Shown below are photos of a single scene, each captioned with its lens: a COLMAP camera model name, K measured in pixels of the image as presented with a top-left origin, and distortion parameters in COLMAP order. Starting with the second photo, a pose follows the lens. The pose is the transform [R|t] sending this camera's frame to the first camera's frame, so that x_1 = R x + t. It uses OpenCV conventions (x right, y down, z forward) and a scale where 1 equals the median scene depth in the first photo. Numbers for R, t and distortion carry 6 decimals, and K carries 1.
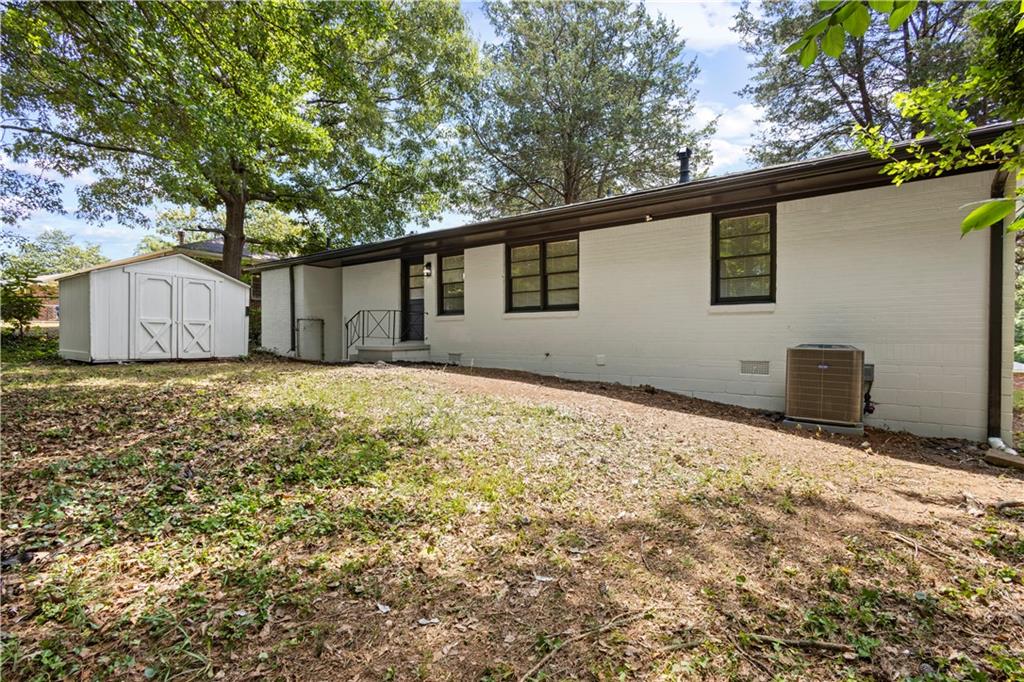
lens RADIAL K [[474.4, 0, 512.6], [0, 474.4, 339.3], [0, 0, 1]] dist [-0.001970, -0.000291]
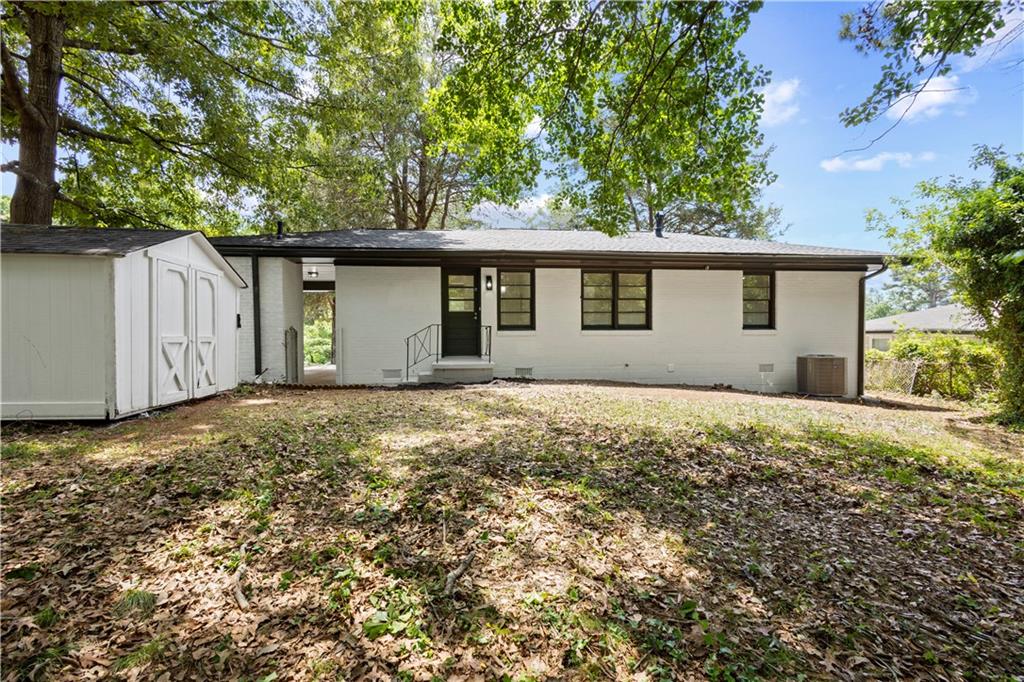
lens RADIAL K [[474.4, 0, 512.9], [0, 474.4, 339.1], [0, 0, 1]] dist [-0.001970, -0.000291]
pose [[0.729278, -0.011622, 0.684118, -0.890095], [0.006567, 0.999929, 0.009986, -0.045067], [-0.684186, -0.002790, 0.729303, 0.277266]]
